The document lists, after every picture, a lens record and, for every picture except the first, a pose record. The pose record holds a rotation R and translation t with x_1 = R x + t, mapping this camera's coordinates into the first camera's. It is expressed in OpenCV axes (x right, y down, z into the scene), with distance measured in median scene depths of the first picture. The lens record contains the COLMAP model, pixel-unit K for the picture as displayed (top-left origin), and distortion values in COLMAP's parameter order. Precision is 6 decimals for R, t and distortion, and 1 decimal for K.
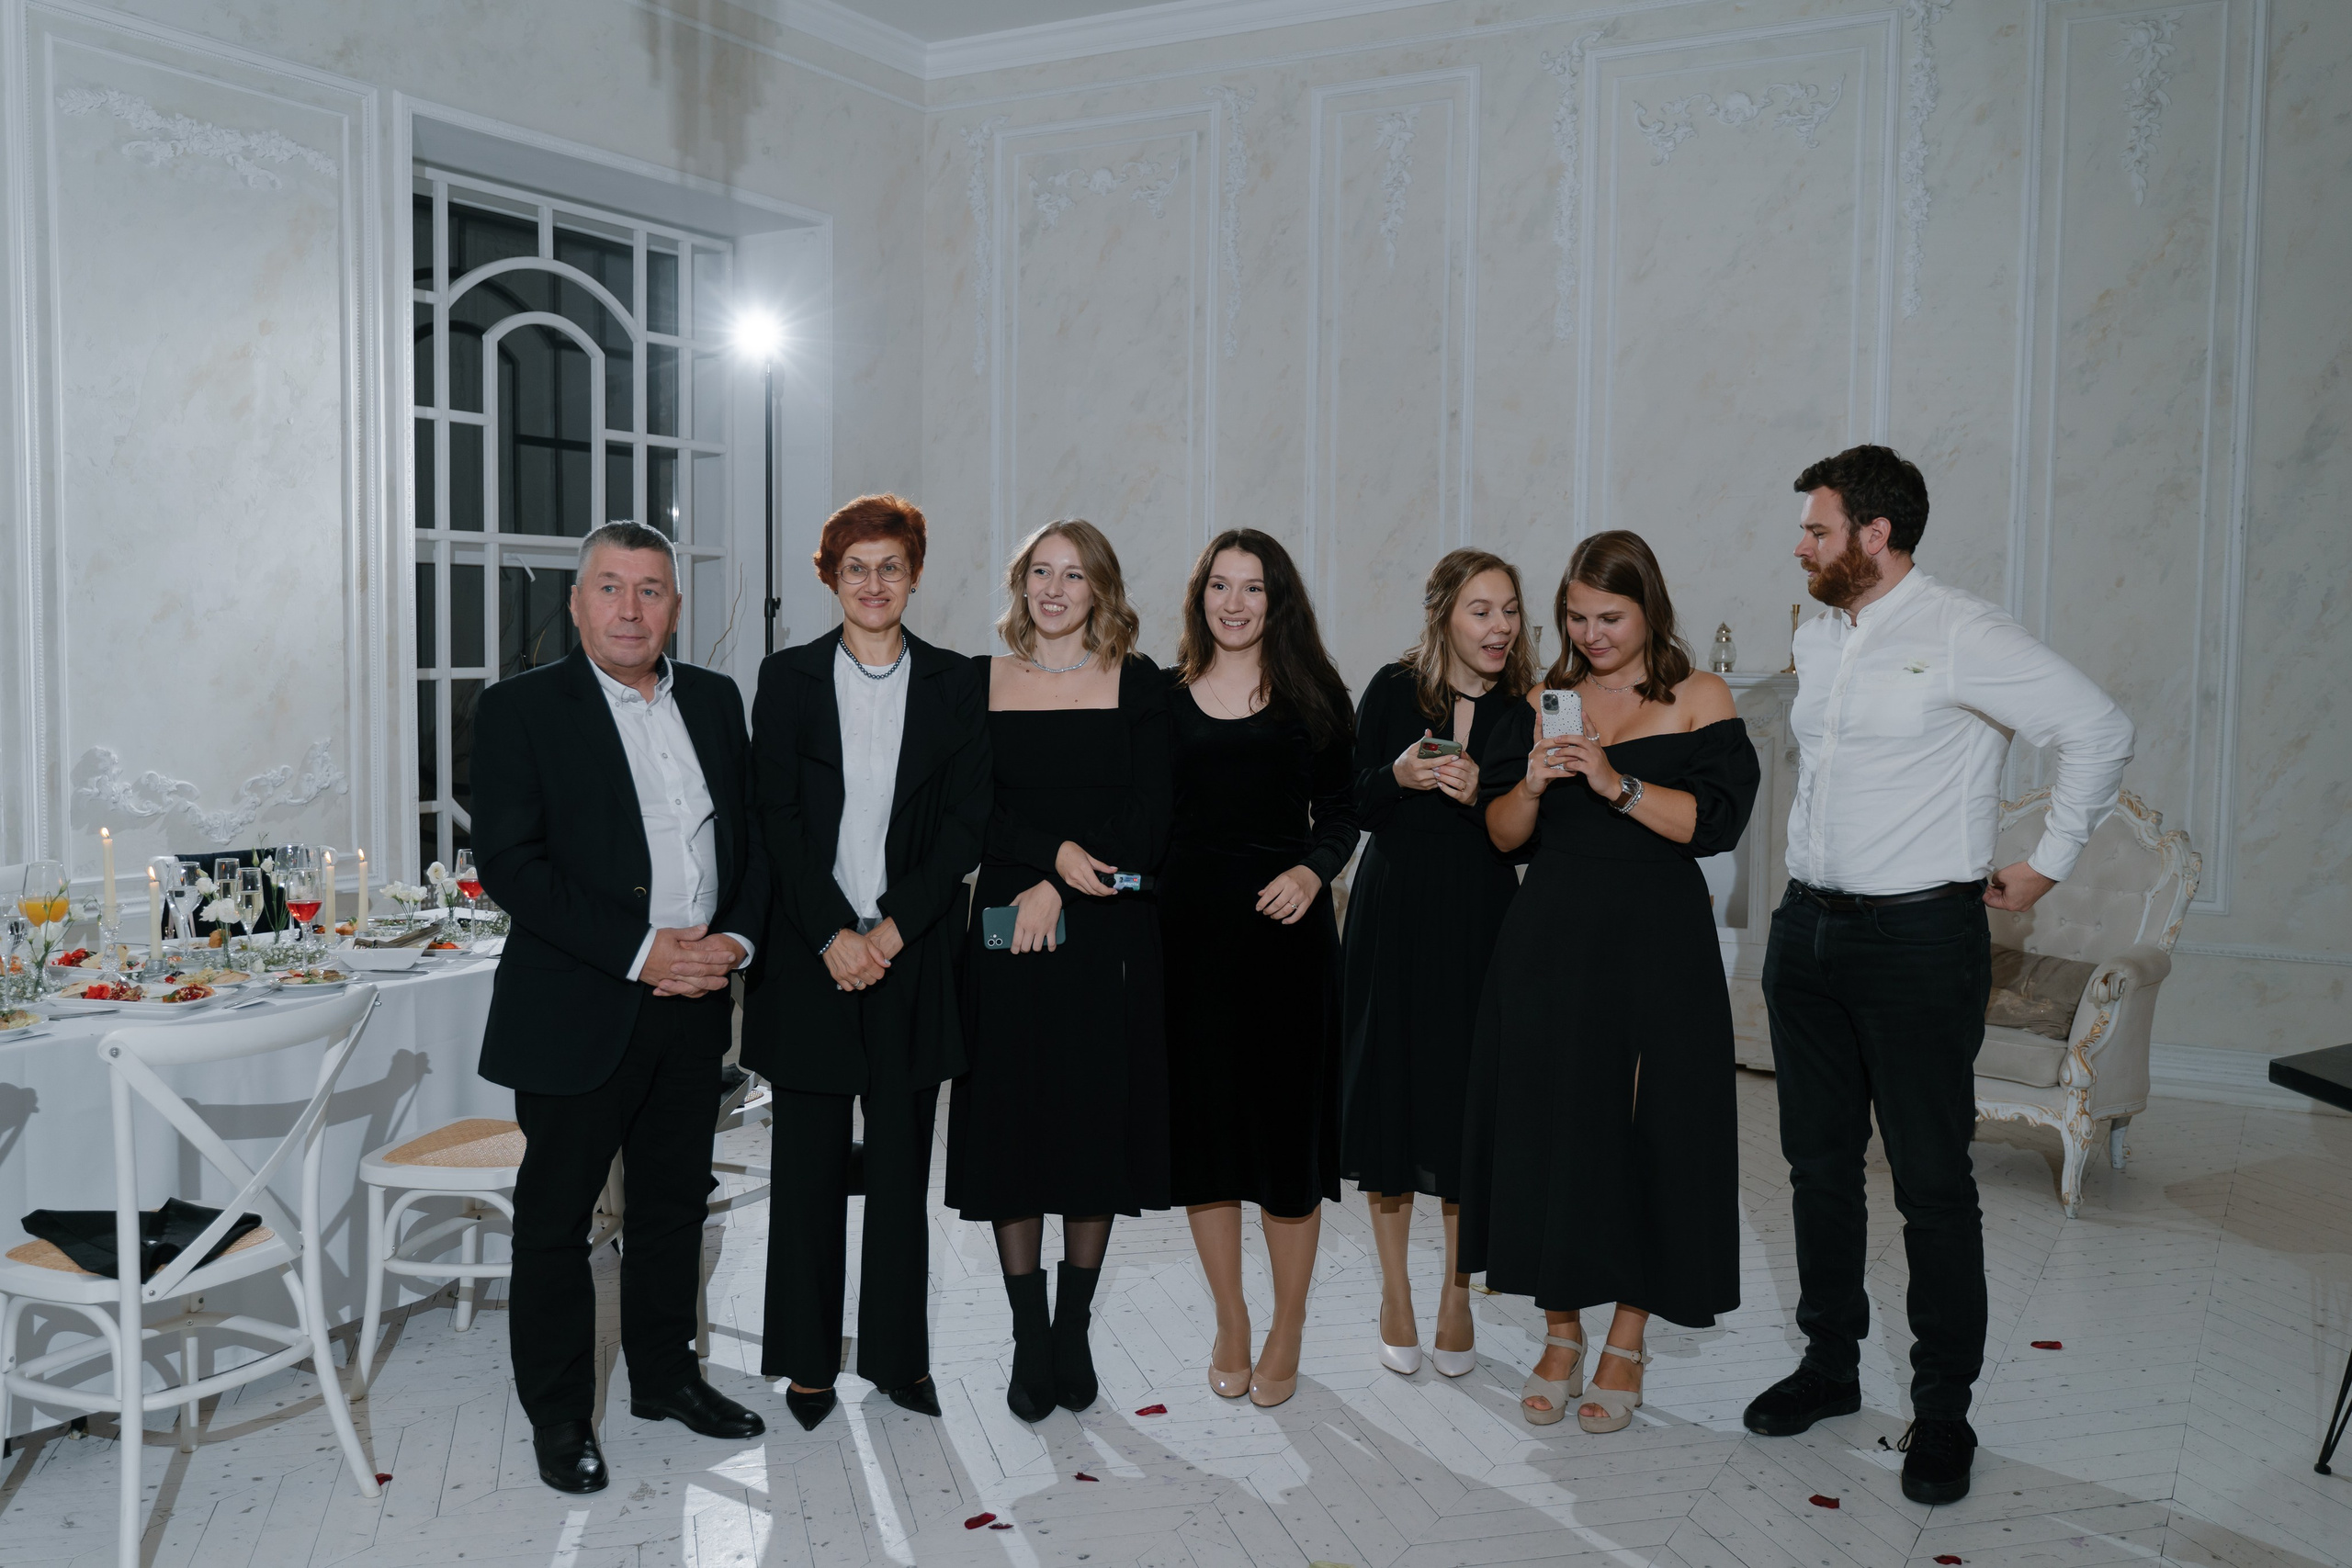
lens RADIAL K [[2040.5, 0, 1154.0], [0, 2040.5, 767.8], [0, 0, 1]] dist [-0.003692, 0.018088]
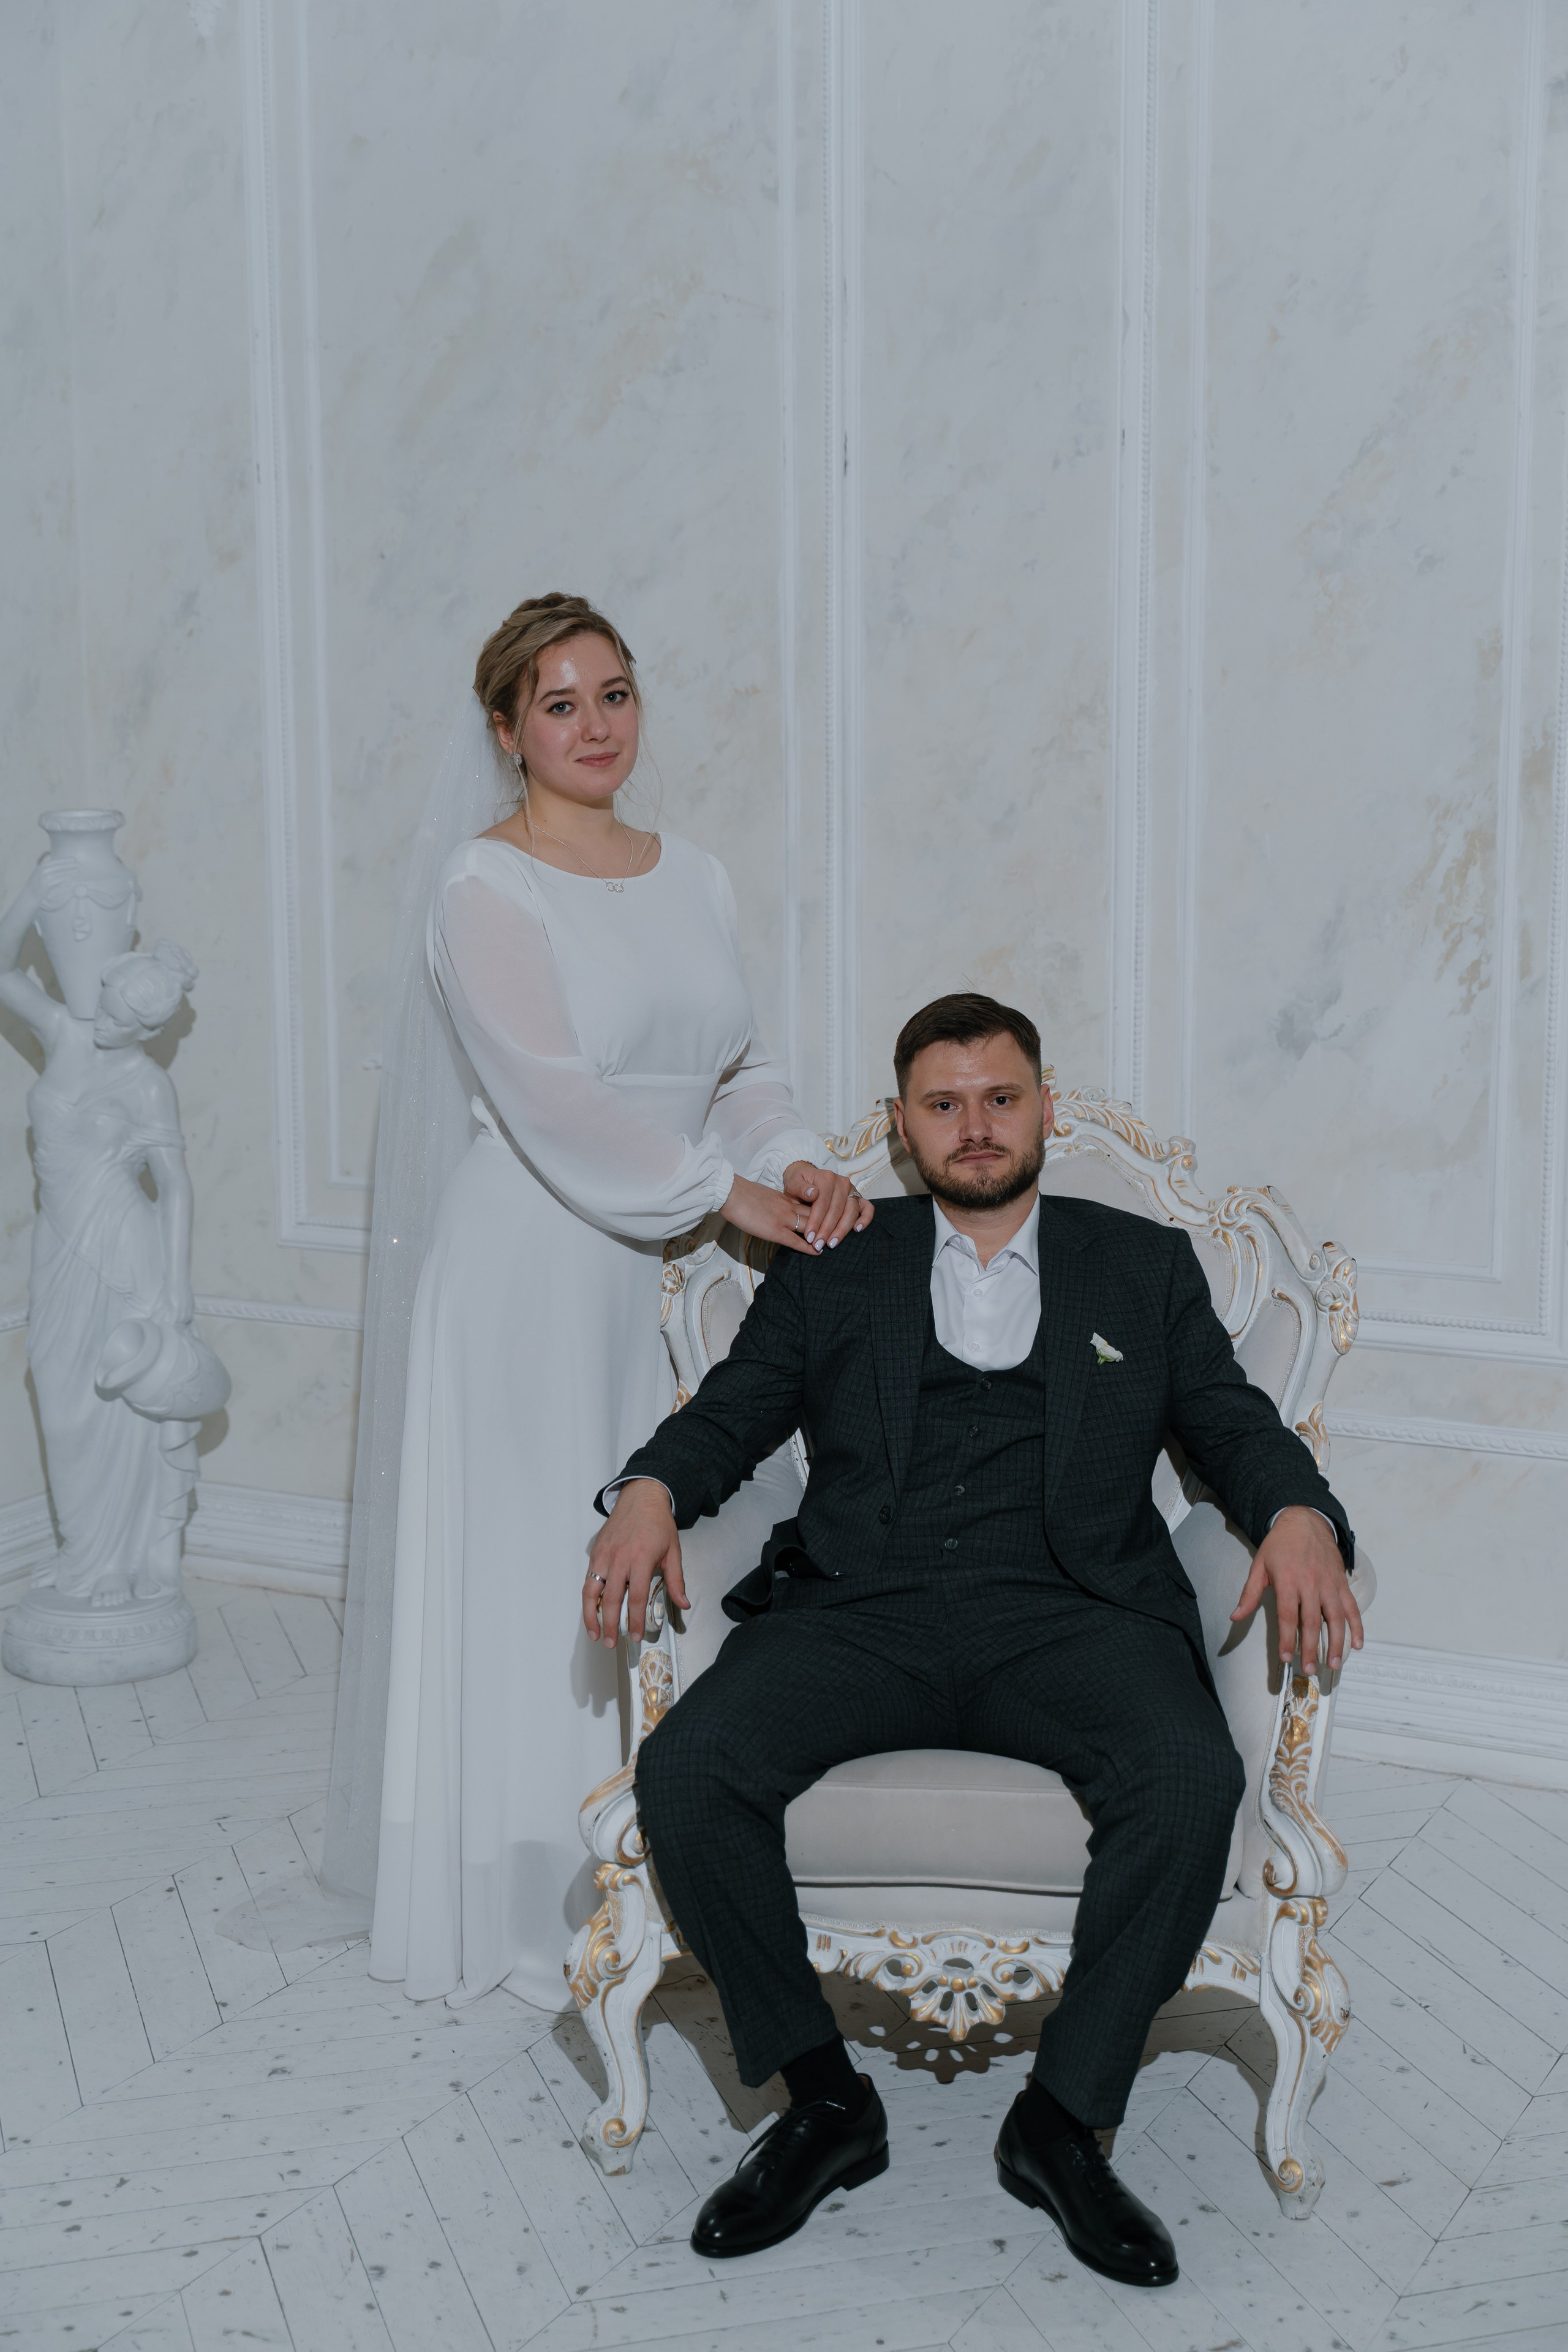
lens RADIAL K [[3138.2, 0, 784.5], [0, 3138.2, 1175.5], [0, 0, 1]] dist [0.019533, 0.000000]
pose [[0.998383, -0.022847, 0.052043, -0.019215], [0.018273, 0.996065, 0.086719, -0.042382], [-0.053819, -0.085627, 0.994873, 0.515429]]
